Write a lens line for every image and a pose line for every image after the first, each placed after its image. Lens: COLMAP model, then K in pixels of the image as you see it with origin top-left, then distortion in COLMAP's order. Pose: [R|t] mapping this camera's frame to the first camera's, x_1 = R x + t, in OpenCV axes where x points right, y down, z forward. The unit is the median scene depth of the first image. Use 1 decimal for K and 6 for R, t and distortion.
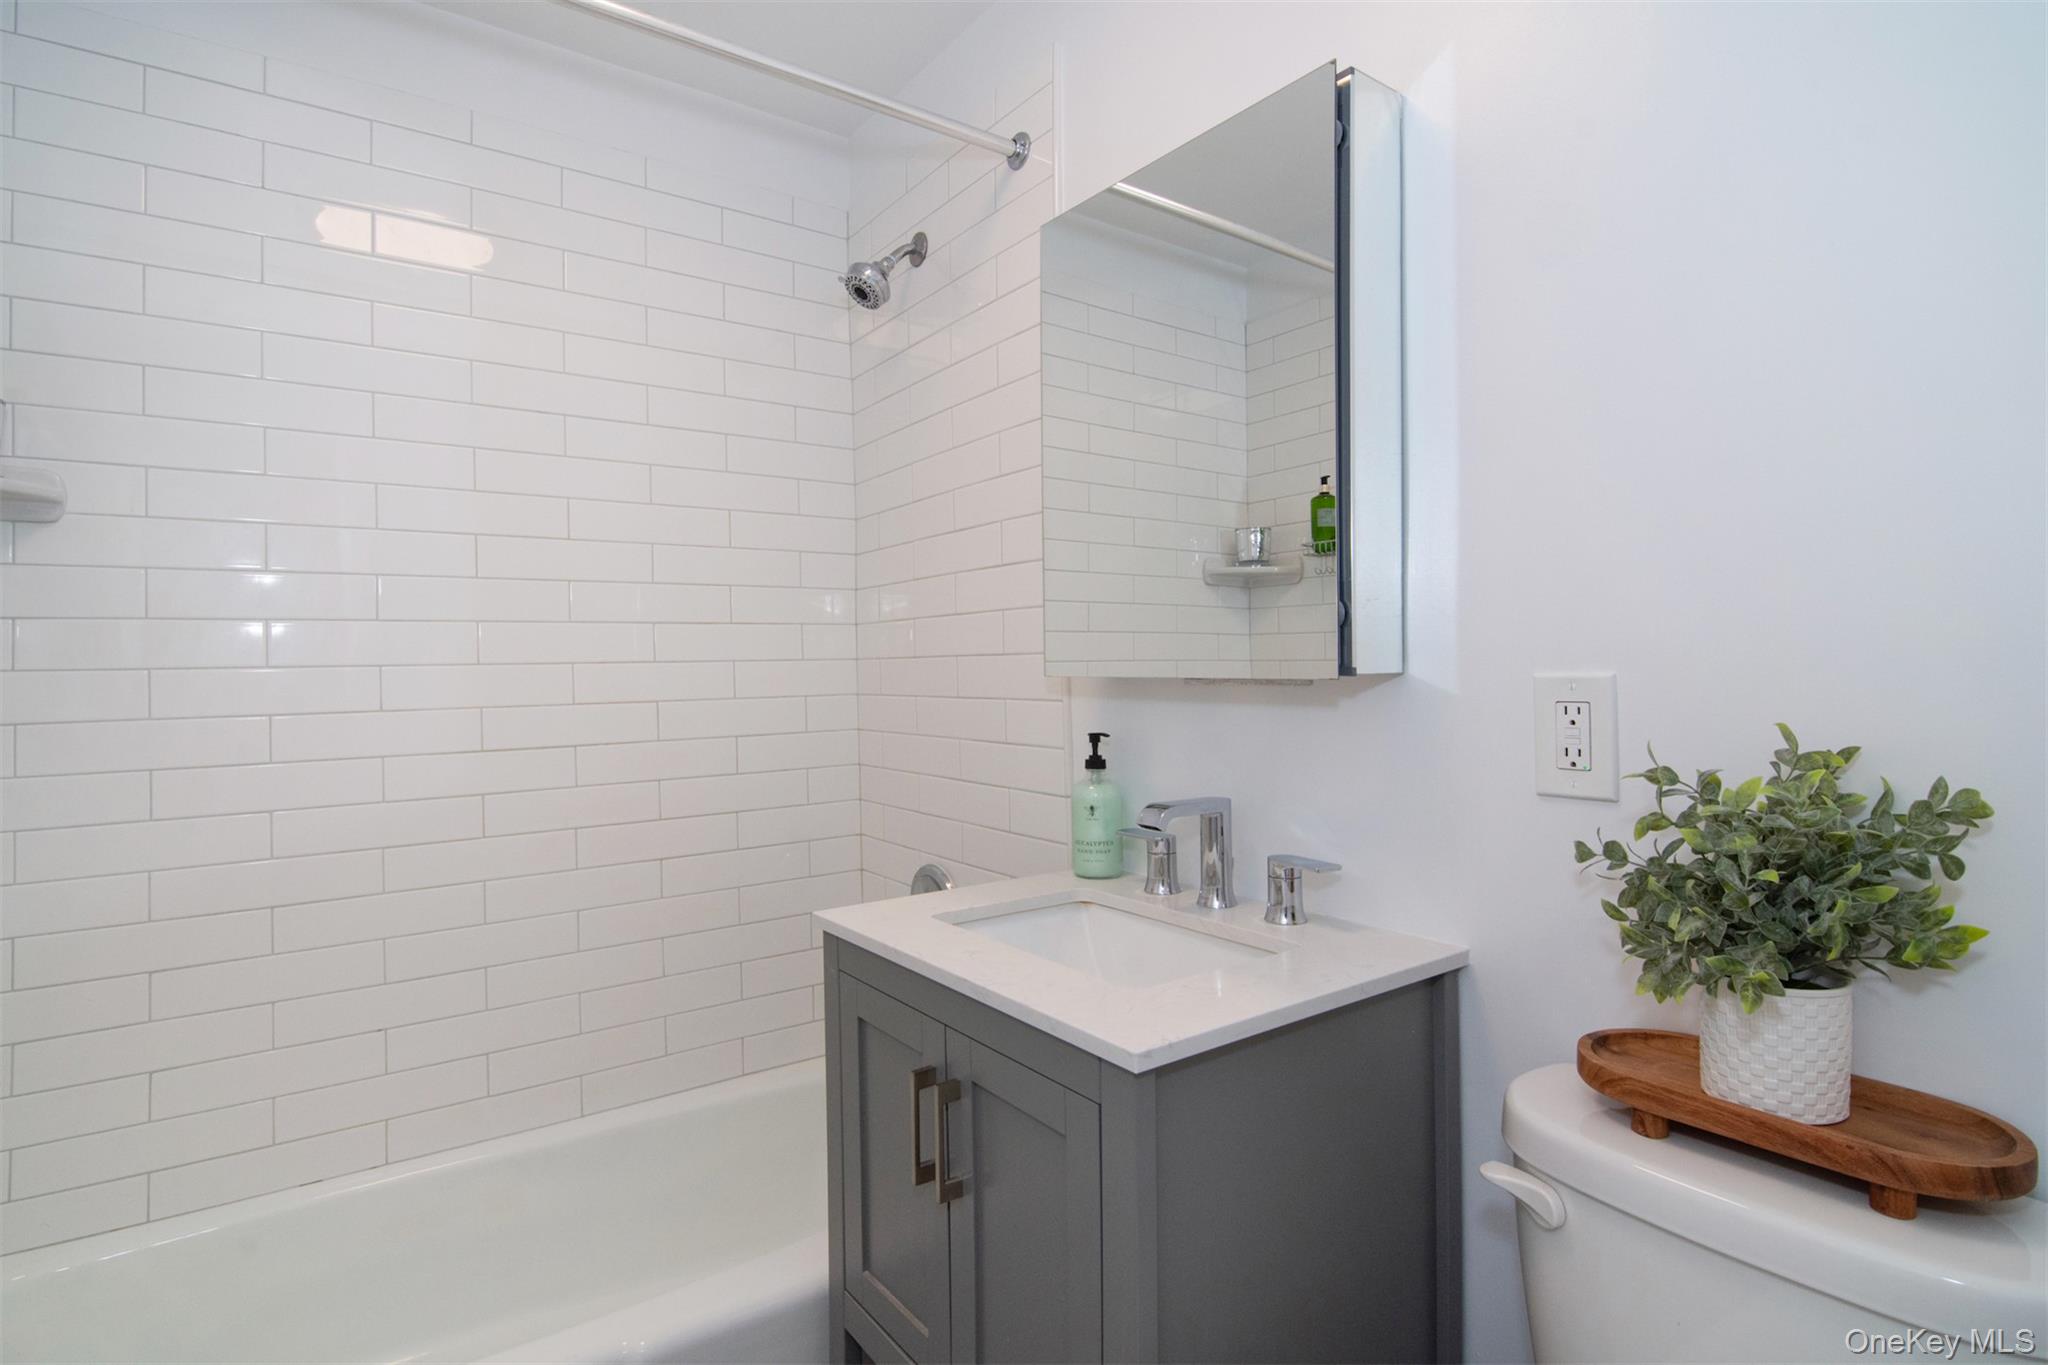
lens RADIAL K [[1039.4, 0, 1005.3], [0, 1039.4, 691.4], [0, 0, 1]] dist [-0.005594, -0.019196]
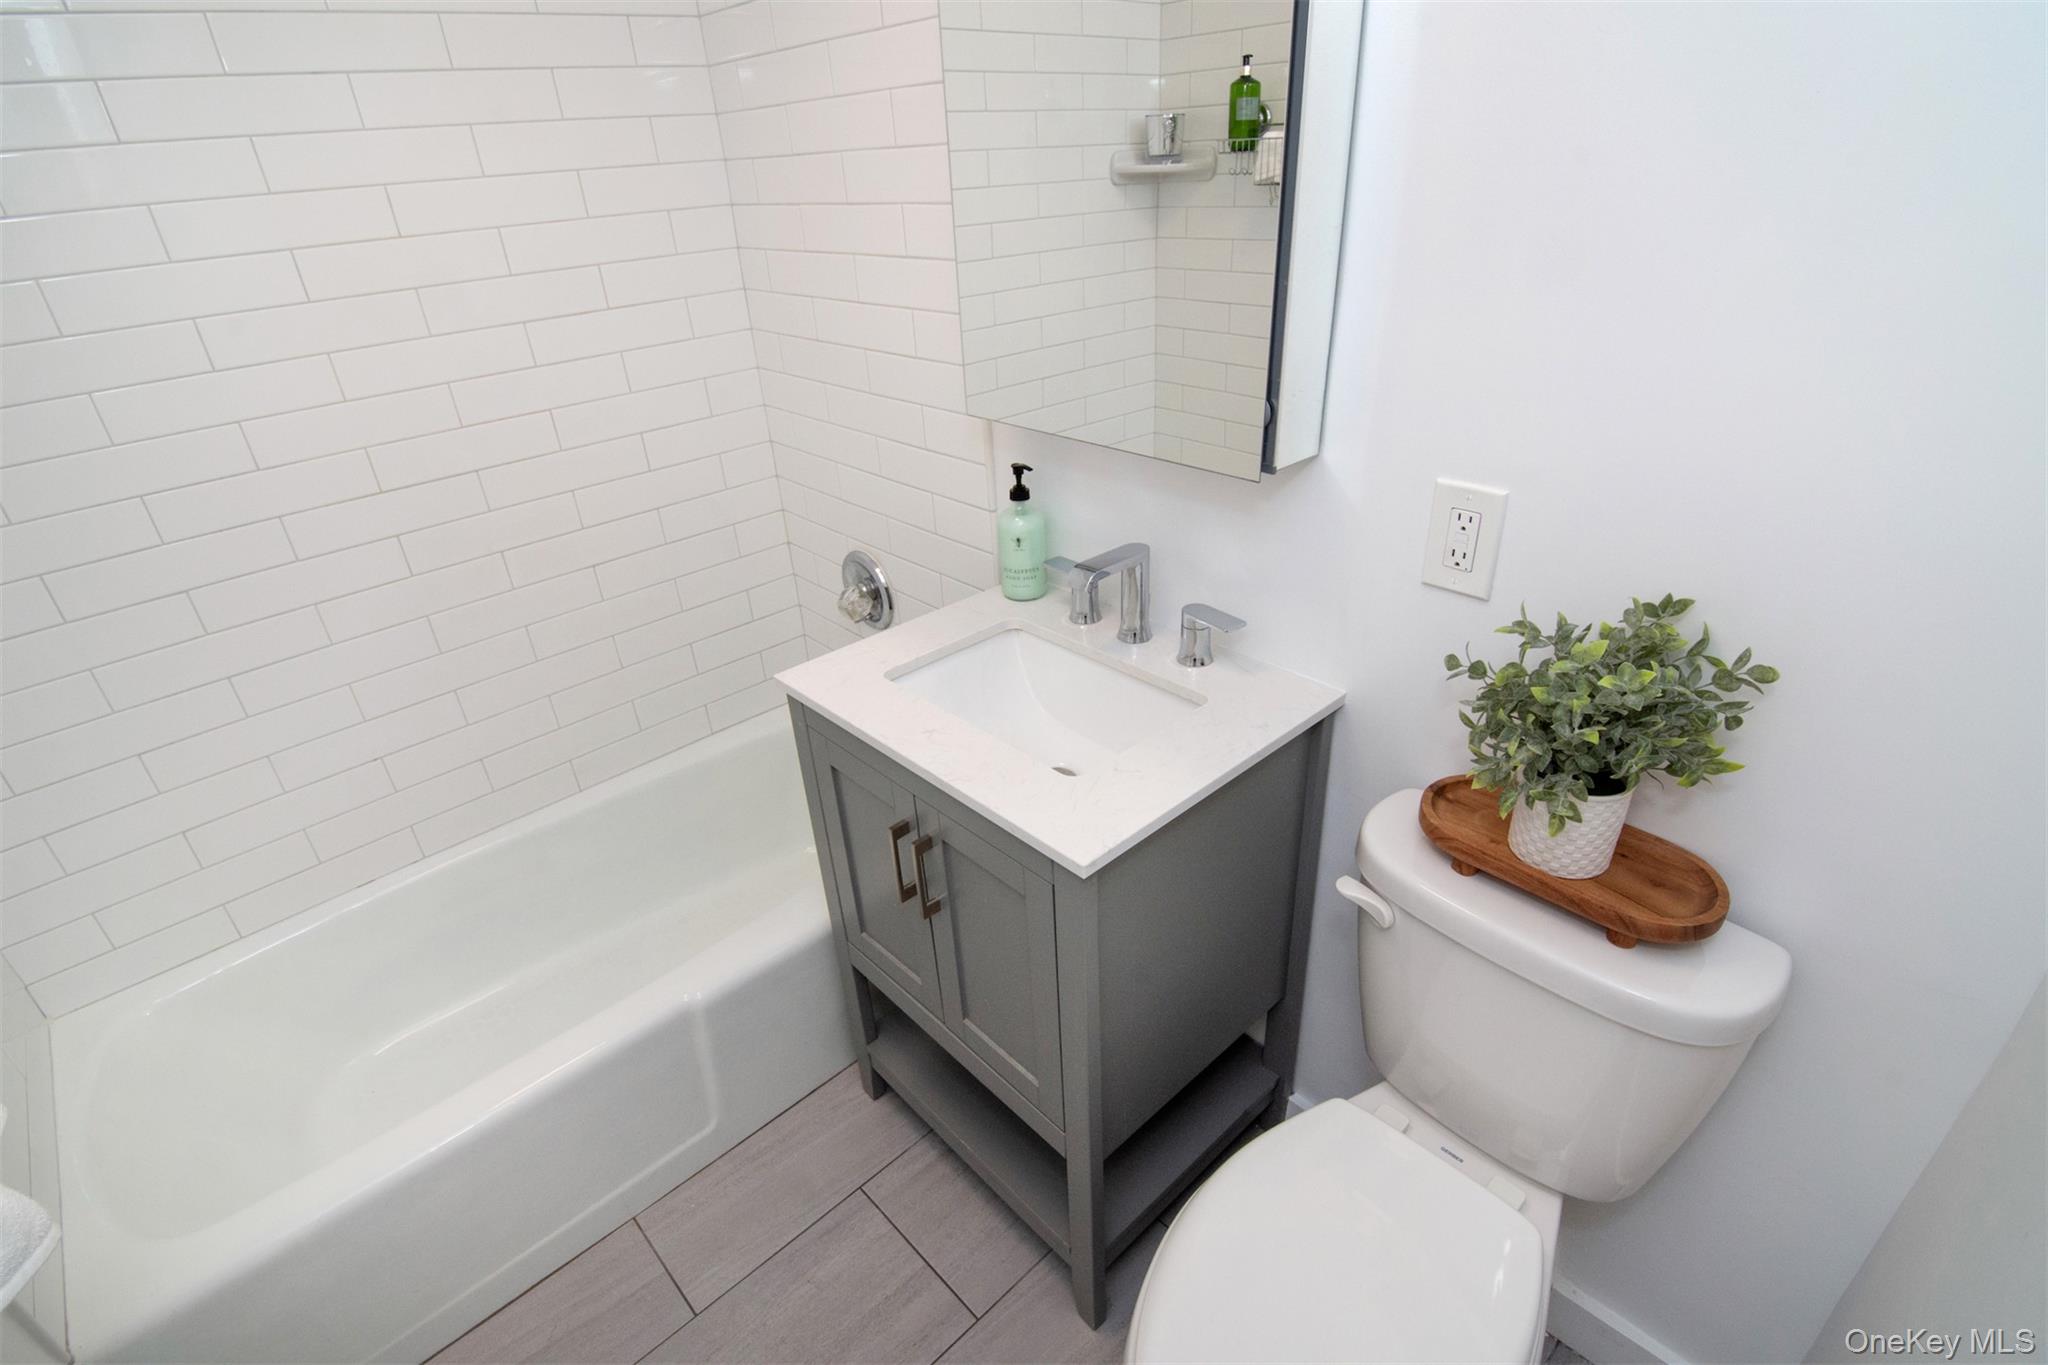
lens RADIAL K [[999.7, 0, 1024.0], [0, 999.7, 682.5], [0, 0, 1]] dist [0.024660, -0.063820]
pose [[0.990476, -0.090419, 0.103832, -0.041479], [0.028127, 0.871114, 0.490275, -0.355943], [-0.134780, -0.482685, 0.865361, 0.057715]]
